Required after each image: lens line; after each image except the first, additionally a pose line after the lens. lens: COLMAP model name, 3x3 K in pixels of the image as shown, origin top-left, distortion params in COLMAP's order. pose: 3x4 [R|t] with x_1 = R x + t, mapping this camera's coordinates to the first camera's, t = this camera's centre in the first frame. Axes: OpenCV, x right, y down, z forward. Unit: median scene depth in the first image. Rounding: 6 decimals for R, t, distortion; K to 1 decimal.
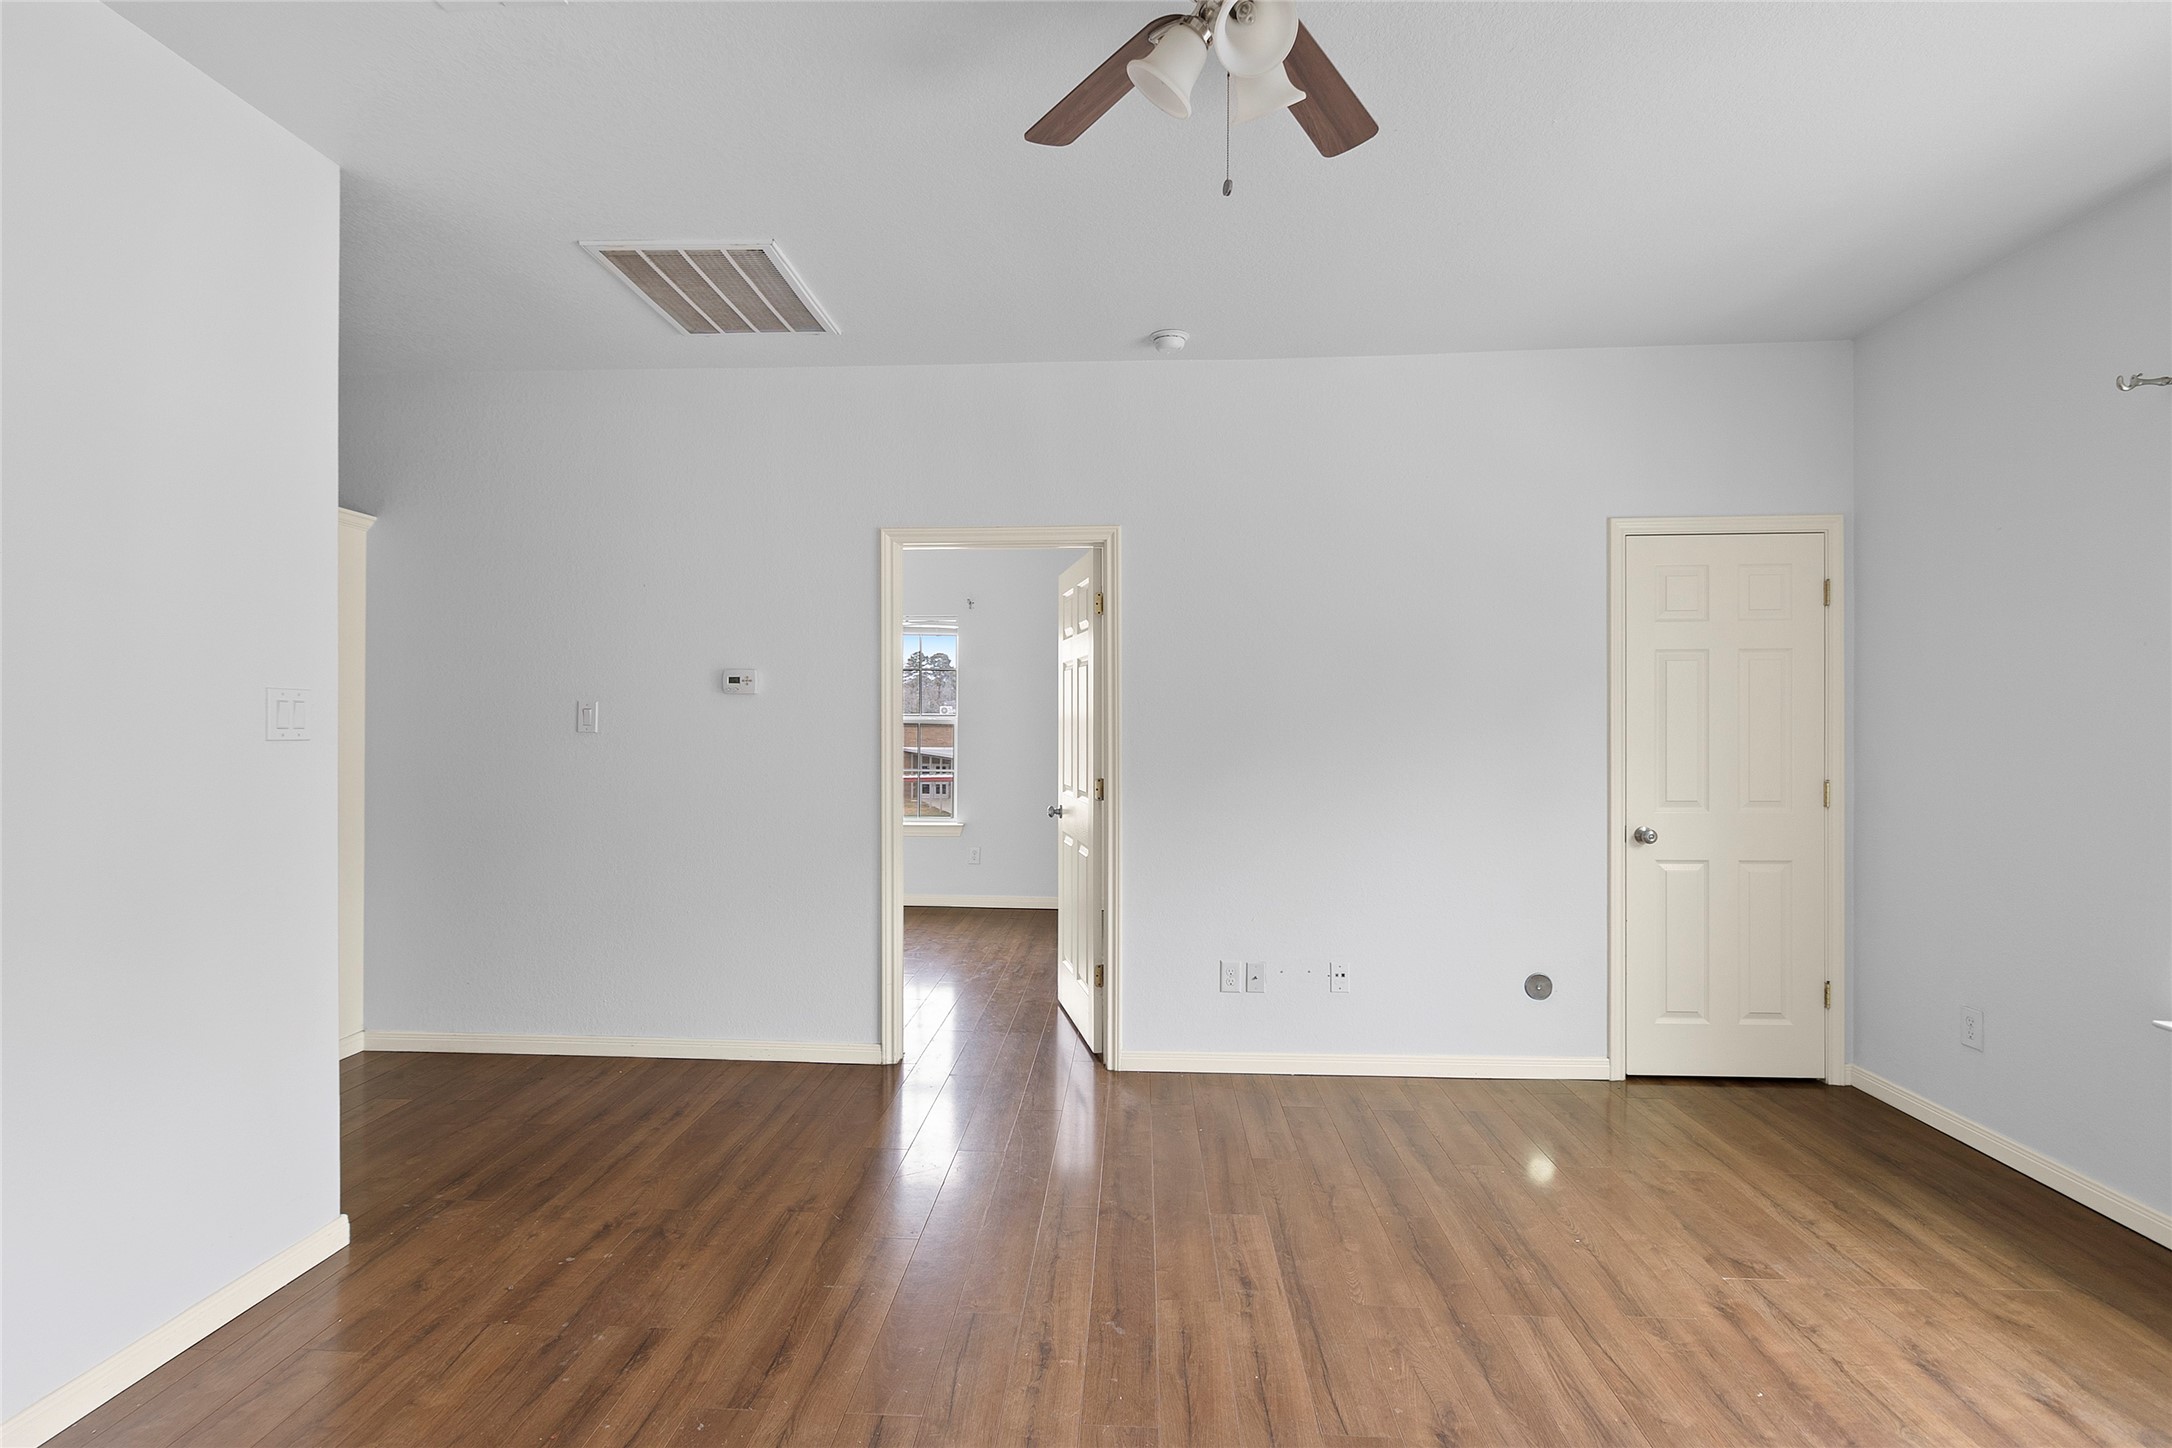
lens RADIAL K [[1021.2, 0, 1084.7], [0, 1021.2, 711.0], [0, 0, 1]] dist [0.001186, 0.000188]
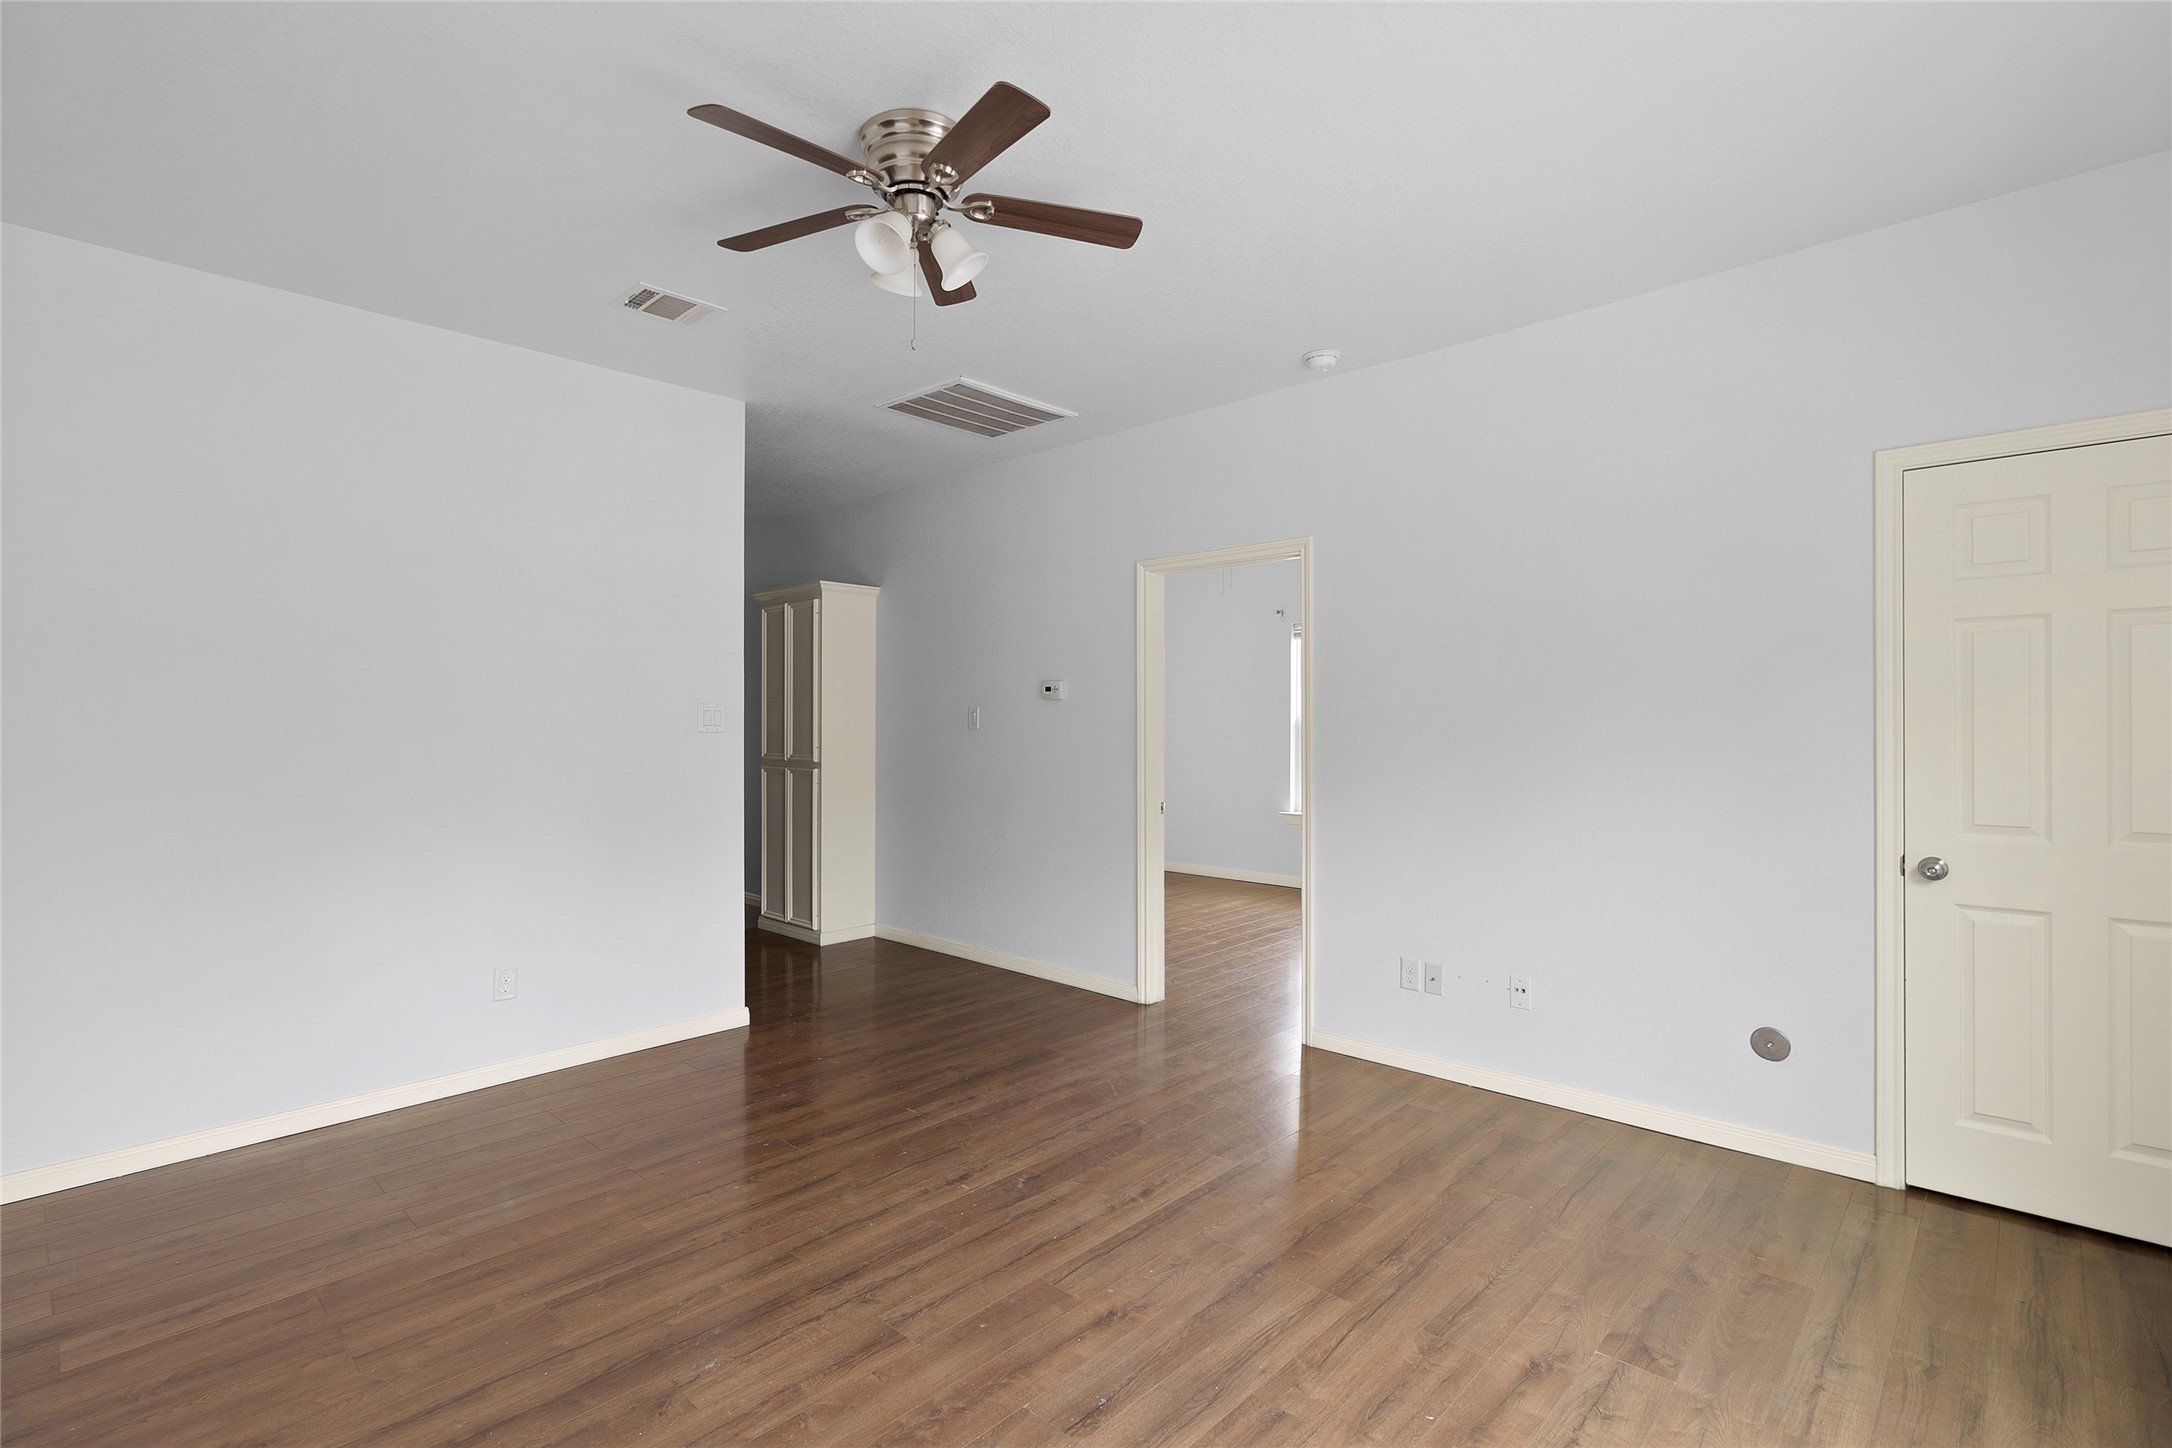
lens RADIAL K [[1018.0, 0, 1079.1], [0, 1018.0, 701.8], [0, 0, 1]] dist [0.000197, -0.000434]
pose [[0.765454, -0.015289, -0.643309, 0.555108], [0.010381, 0.999881, -0.011410, 0.001481], [0.643407, 0.002056, 0.765521, 0.028458]]
